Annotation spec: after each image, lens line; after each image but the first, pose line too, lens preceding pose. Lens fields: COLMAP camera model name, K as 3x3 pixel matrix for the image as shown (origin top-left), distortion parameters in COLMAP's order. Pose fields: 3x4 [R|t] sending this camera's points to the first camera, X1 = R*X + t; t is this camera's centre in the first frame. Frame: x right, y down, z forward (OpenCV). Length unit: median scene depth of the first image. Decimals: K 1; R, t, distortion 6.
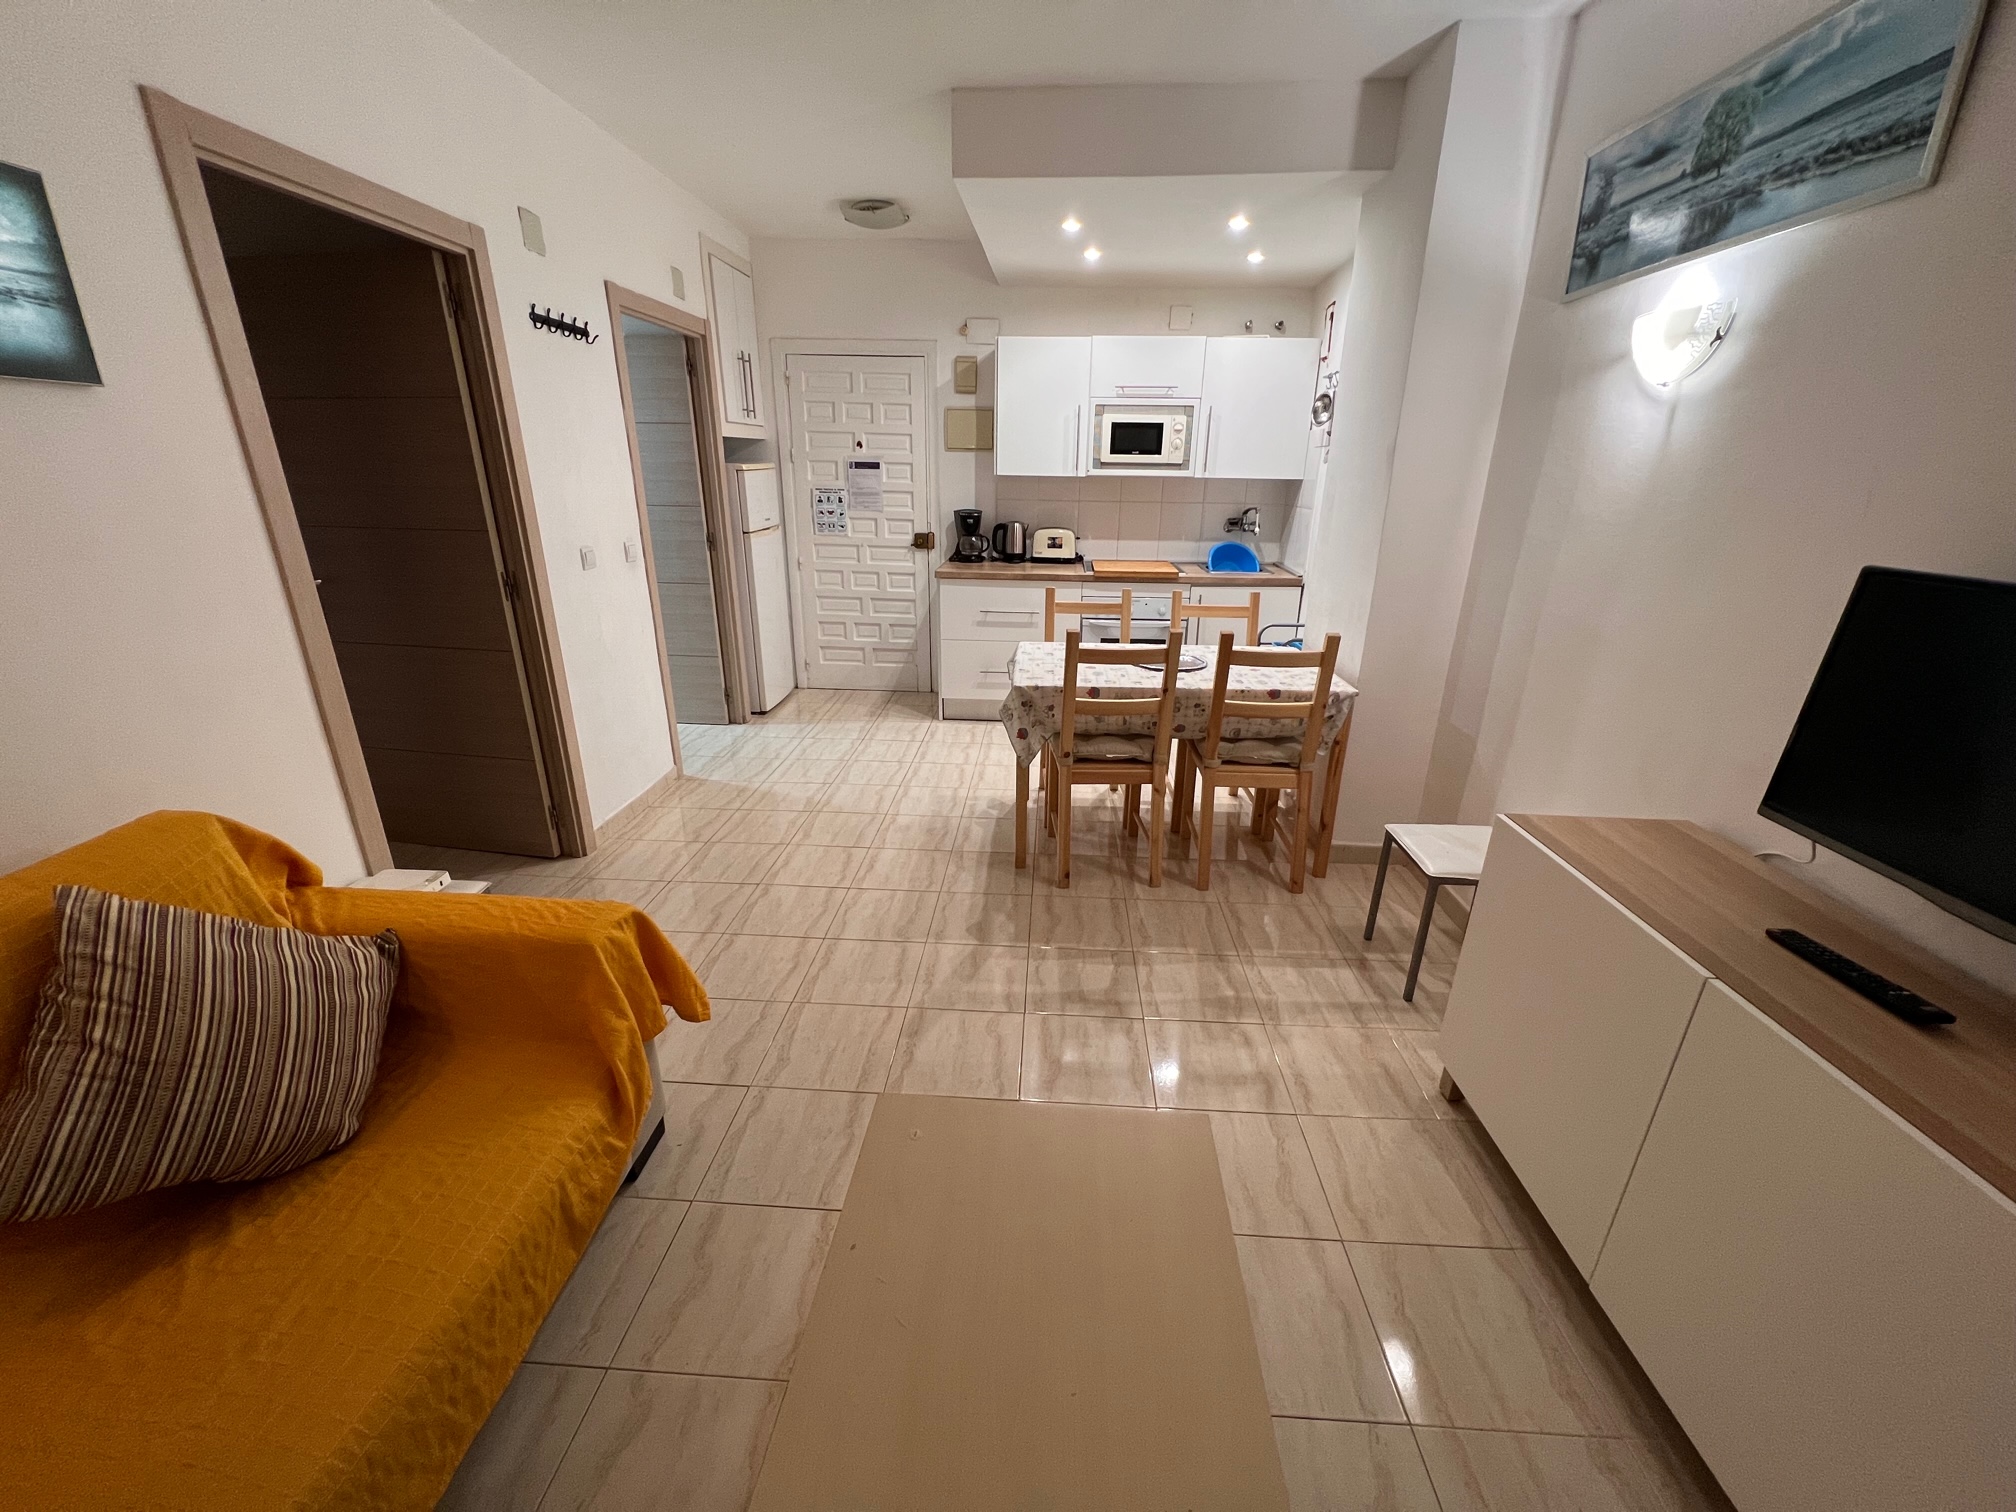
lens RADIAL K [[802.1, 0, 1017.7], [0, 802.1, 764.1], [0, 0, 1]] dist [-0.001171, -0.000037]
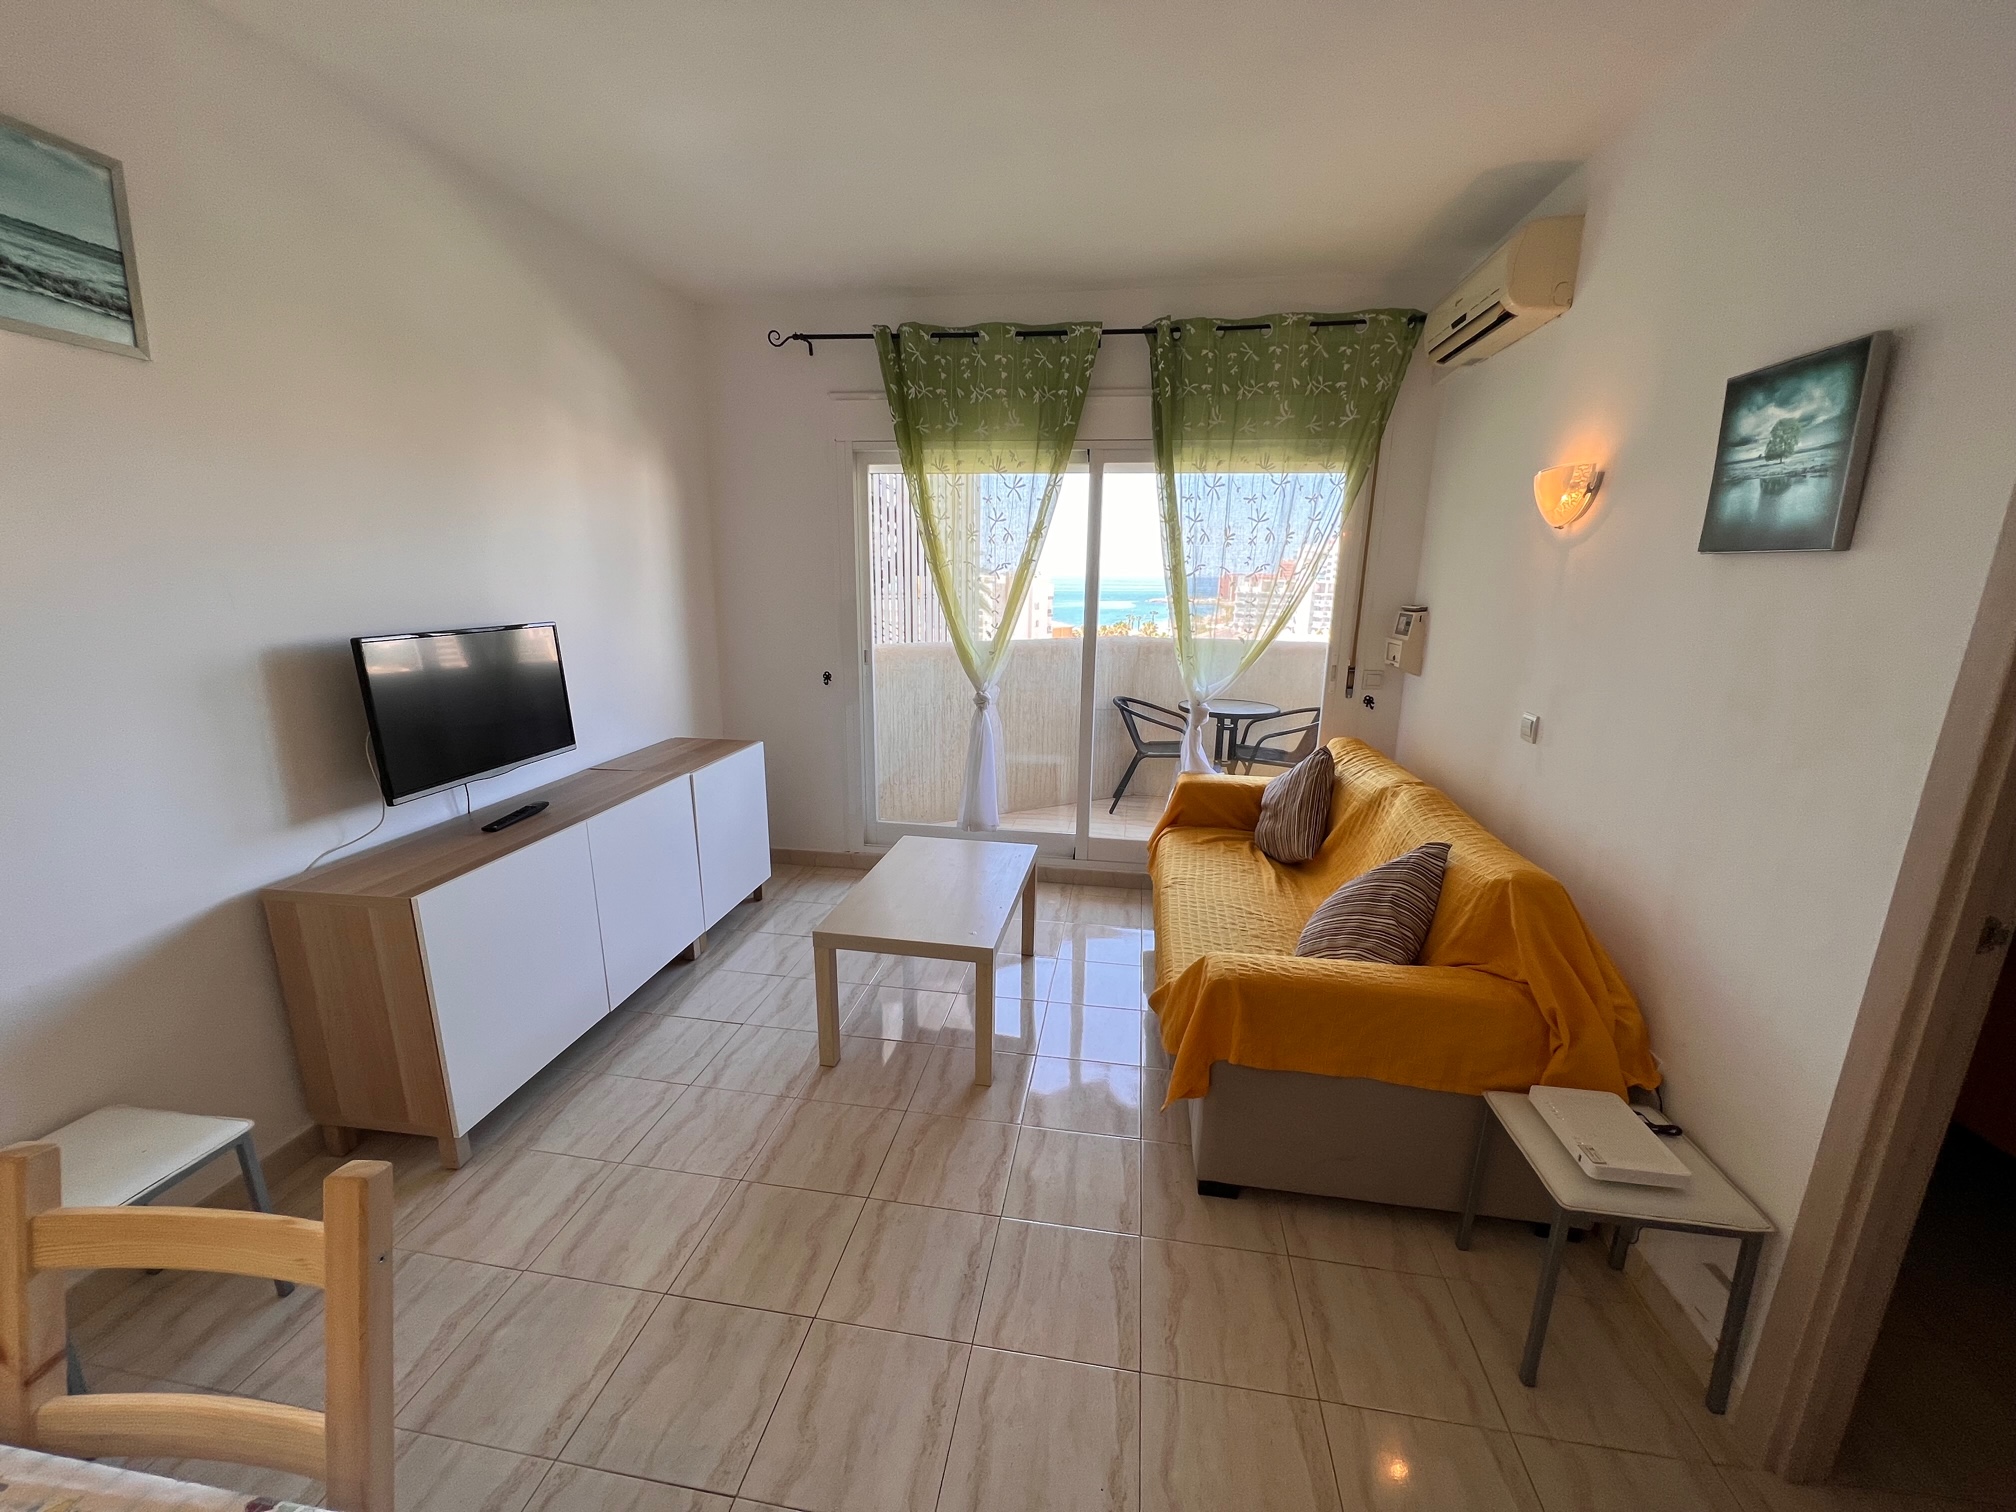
lens RADIAL K [[802.1, 0, 1015.2], [0, 802.1, 756.9], [0, 0, 1]] dist [-0.001171, -0.000037]
pose [[-0.994027, -0.053880, 0.094906, -0.269195], [0.007191, 0.835401, 0.549595, -0.644065], [-0.108896, 0.546994, -0.830023, 1.631845]]
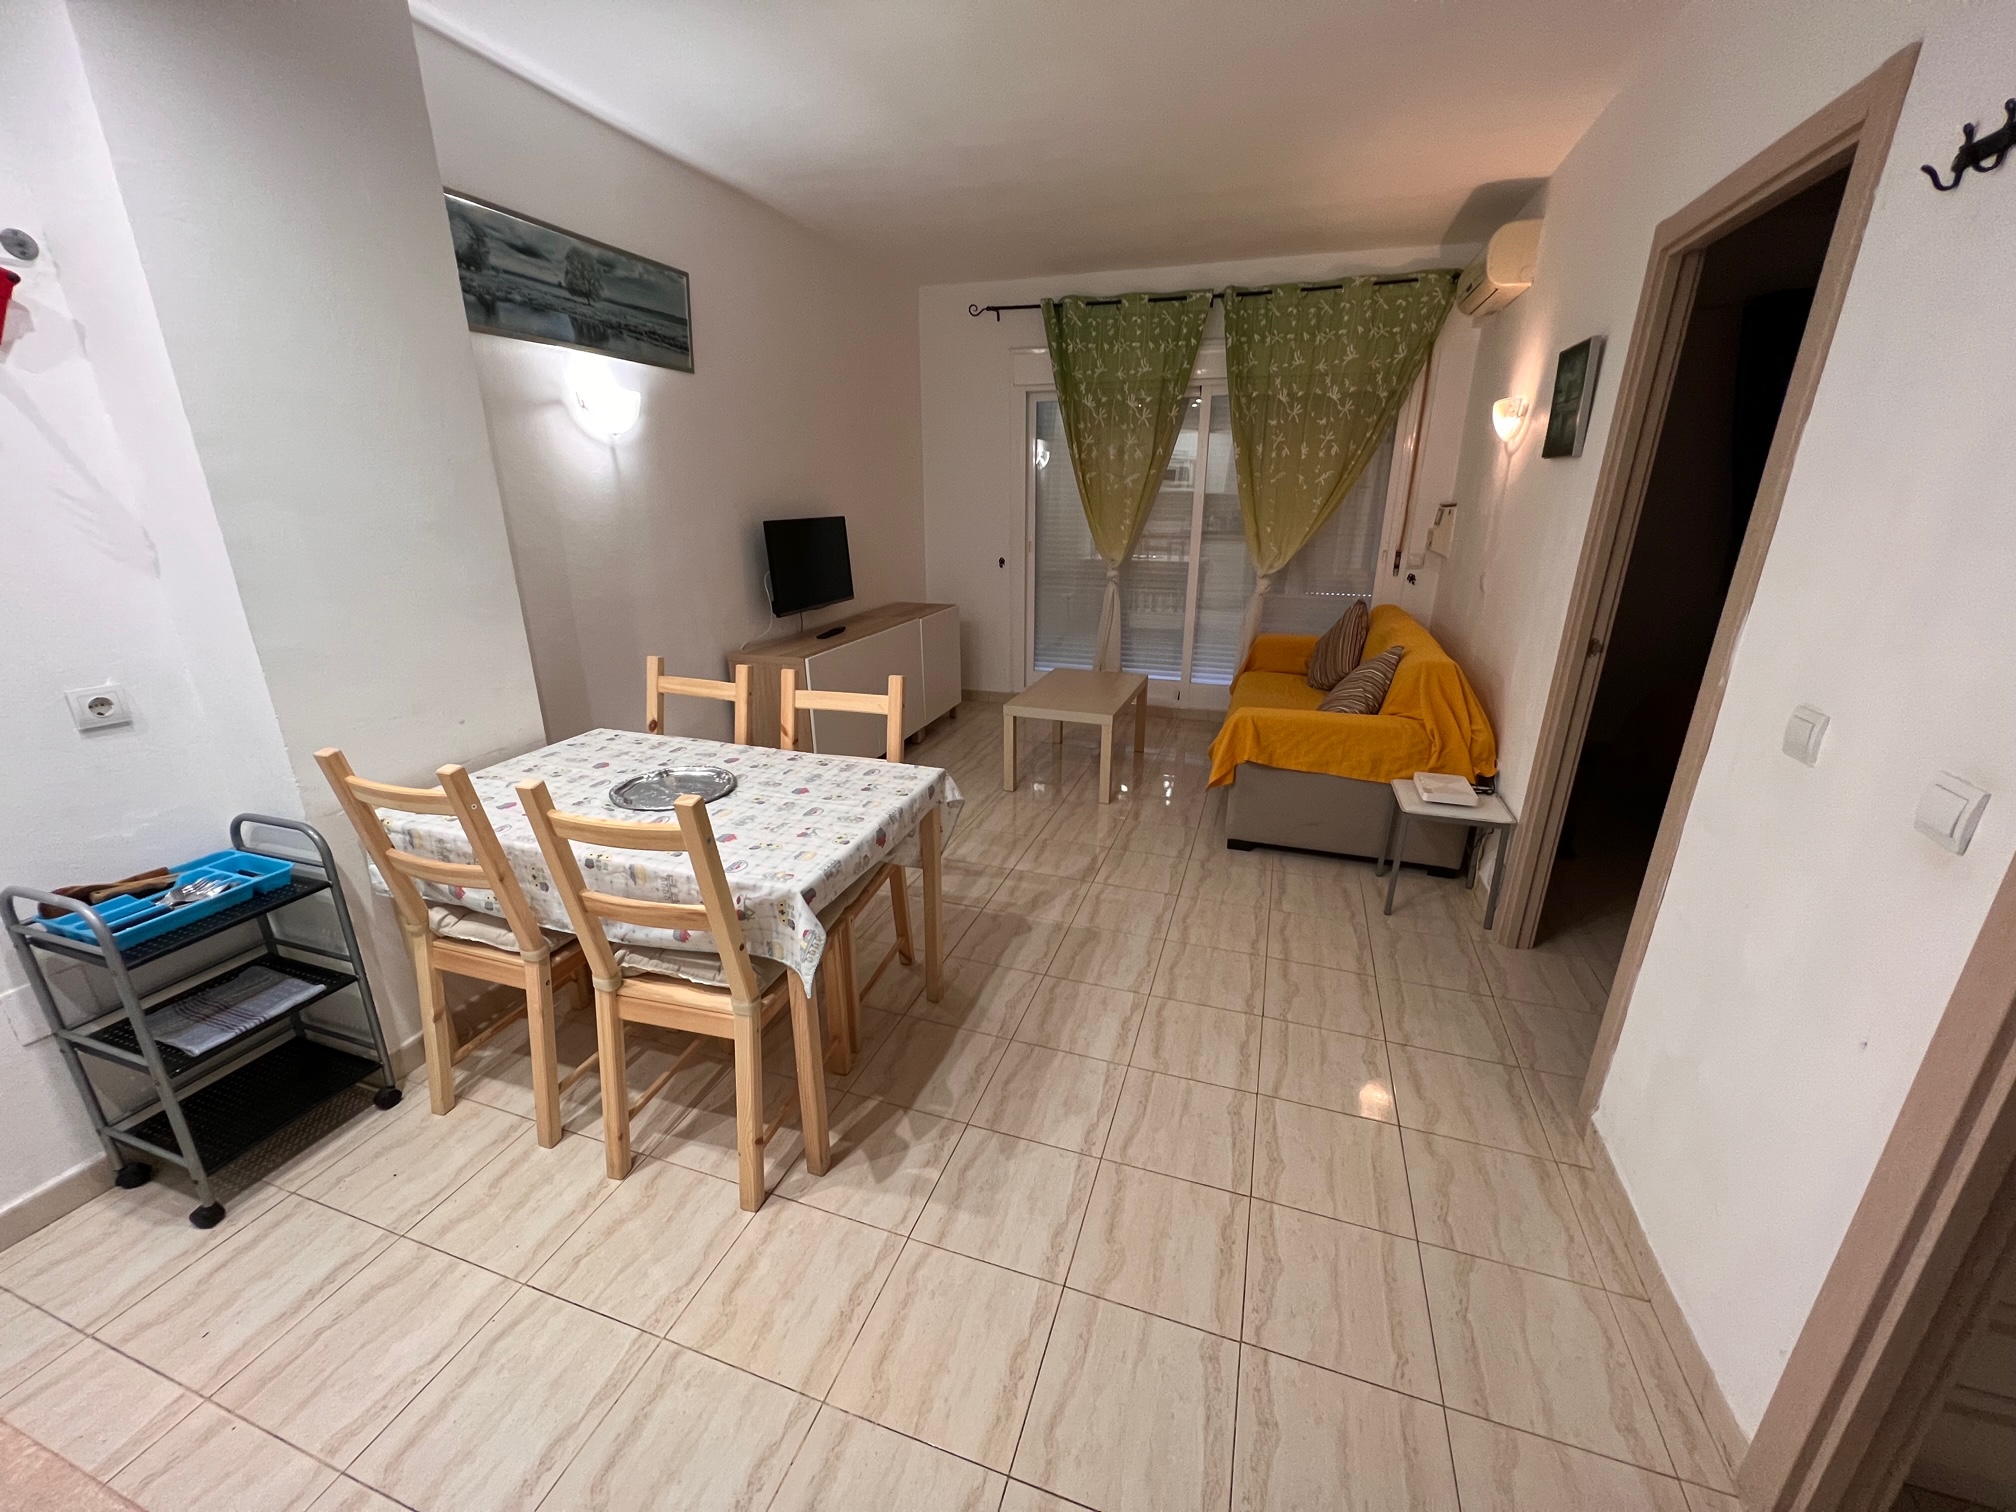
lens RADIAL K [[802.1, 0, 1011.5], [0, 802.1, 759.3], [0, 0, 1]] dist [-0.001171, -0.000037]
pose [[-0.961916, -0.104405, 0.252622, -0.414718], [0.078971, 0.778629, 0.622496, -0.920697], [-0.261691, 0.618738, -0.740730, 2.428796]]
